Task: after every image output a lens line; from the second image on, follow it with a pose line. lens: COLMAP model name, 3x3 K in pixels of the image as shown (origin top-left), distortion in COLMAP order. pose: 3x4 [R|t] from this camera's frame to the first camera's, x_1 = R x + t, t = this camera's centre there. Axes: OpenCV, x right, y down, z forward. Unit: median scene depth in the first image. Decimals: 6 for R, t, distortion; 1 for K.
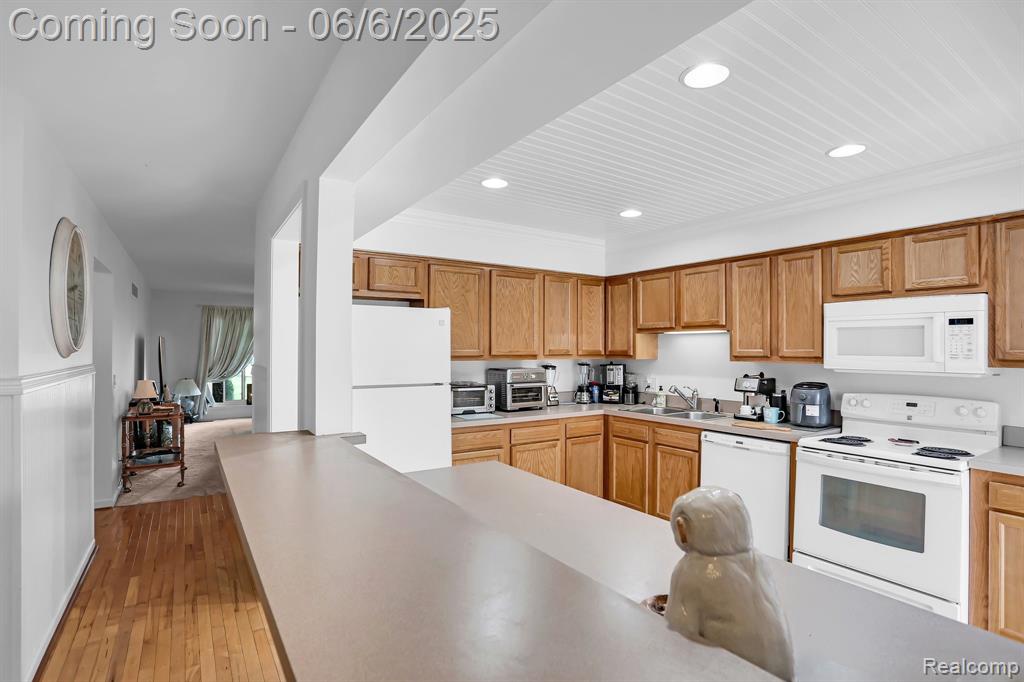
lens RADIAL K [[505.6, 0, 518.3], [0, 505.6, 342.3], [0, 0, 1]] dist [-0.040979, 0.010569]
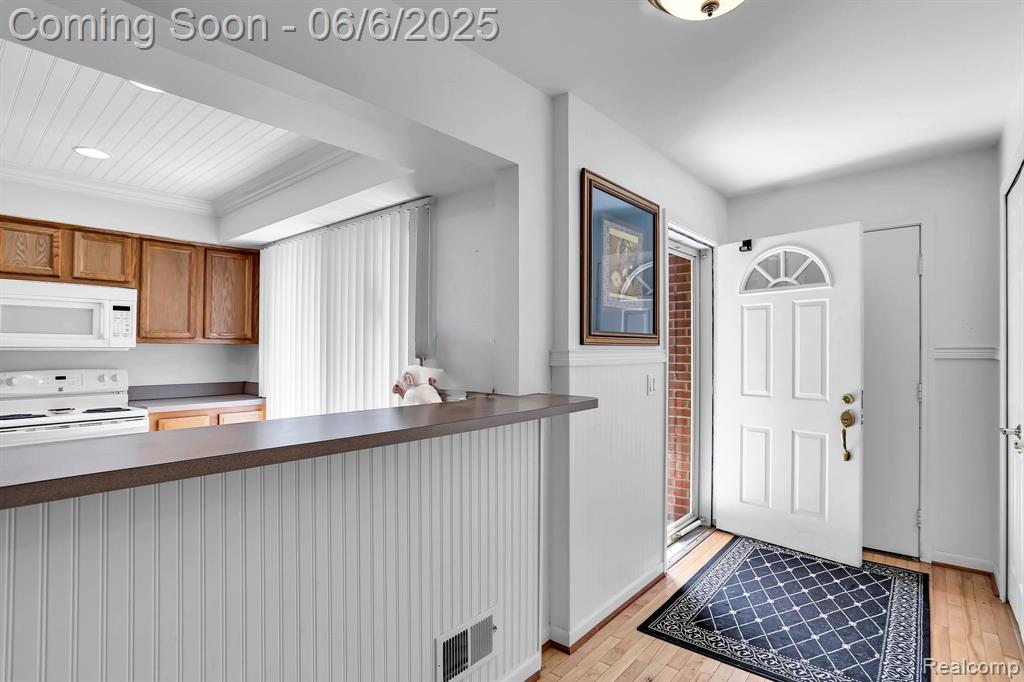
lens RADIAL K [[505.6, 0, 508.2], [0, 505.6, 347.9], [0, 0, 1]] dist [-0.040979, 0.010569]
pose [[-0.257583, -0.002137, 0.966254, -0.421544], [-0.012508, 0.999921, -0.001123, 0.033995], [-0.966175, -0.012375, -0.257590, 0.219268]]
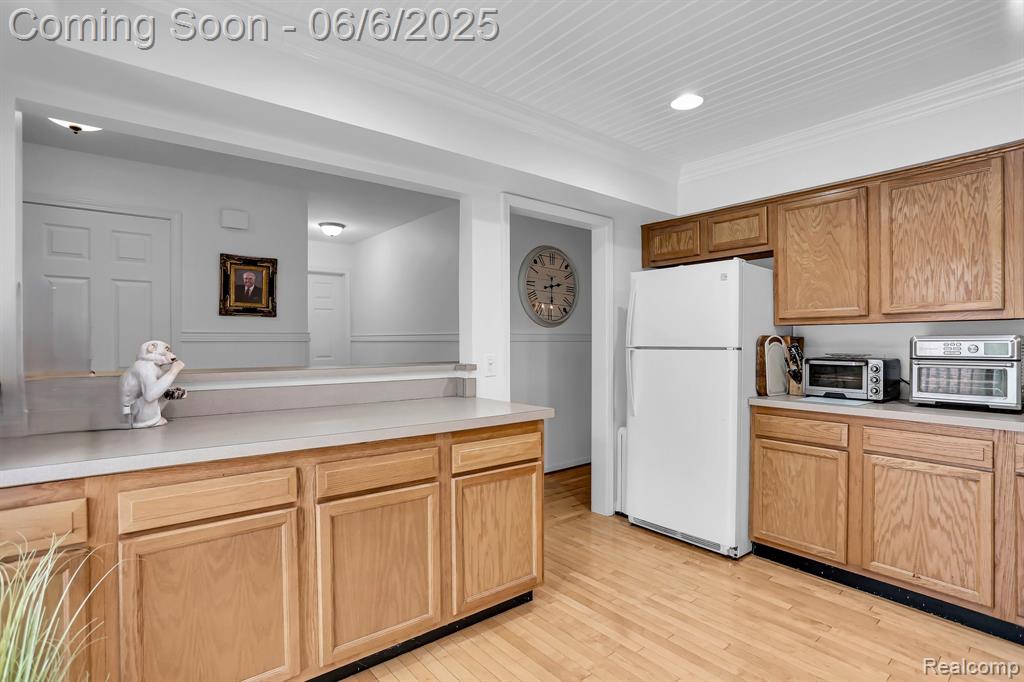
lens RADIAL K [[505.6, 0, 509.7], [0, 505.6, 342.1], [0, 0, 1]] dist [-0.040979, 0.010569]
pose [[0.080096, -0.011072, -0.996726, 0.554510], [0.010644, 0.999891, -0.010252, 0.064185], [0.996730, -0.009788, 0.080205, 0.479452]]
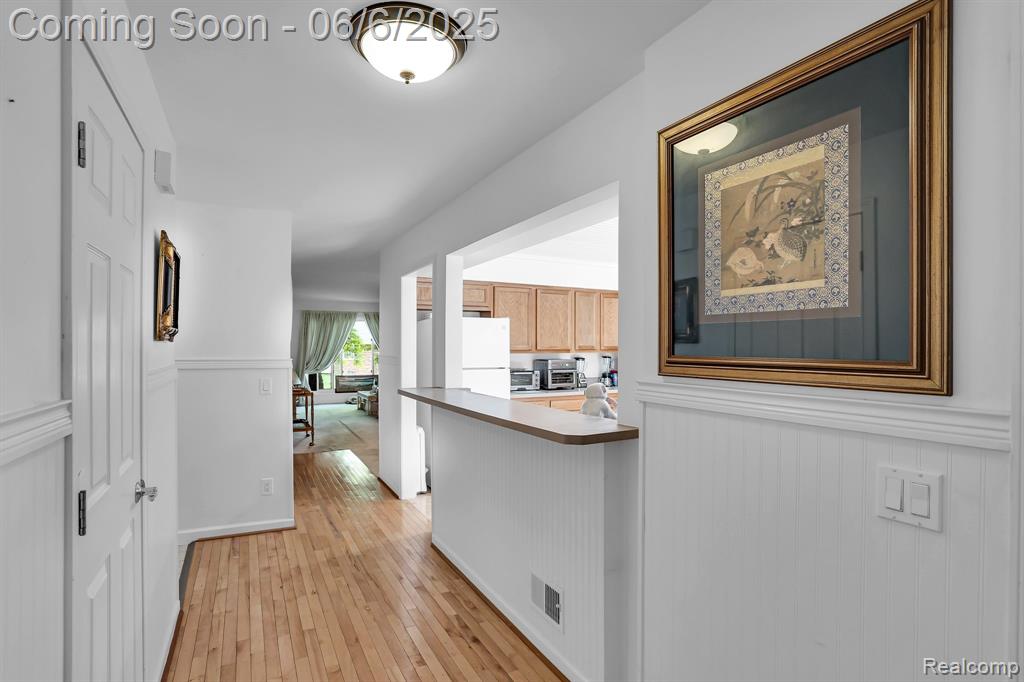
lens RADIAL K [[505.6, 0, 513.1], [0, 505.6, 341.8], [0, 0, 1]] dist [-0.040979, 0.010569]
pose [[0.994997, -0.003196, -0.099855, 0.021637], [0.003419, 0.999992, 0.002069, 0.000363], [0.099848, -0.002400, 0.995000, -0.421170]]
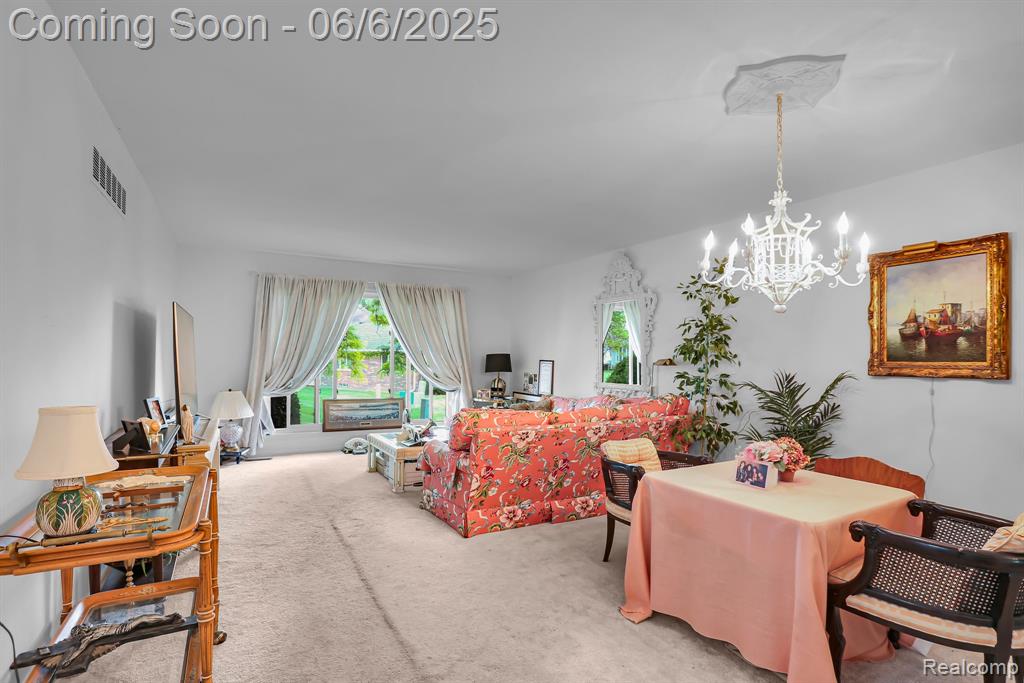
lens RADIAL K [[505.6, 0, 515.3], [0, 505.6, 346.0], [0, 0, 1]] dist [-0.040979, 0.010569]
pose [[0.996364, -0.002526, -0.085163, -0.596529], [0.001180, 0.999874, -0.015850, 0.065256], [0.085192, 0.015692, 0.996241, 0.934416]]
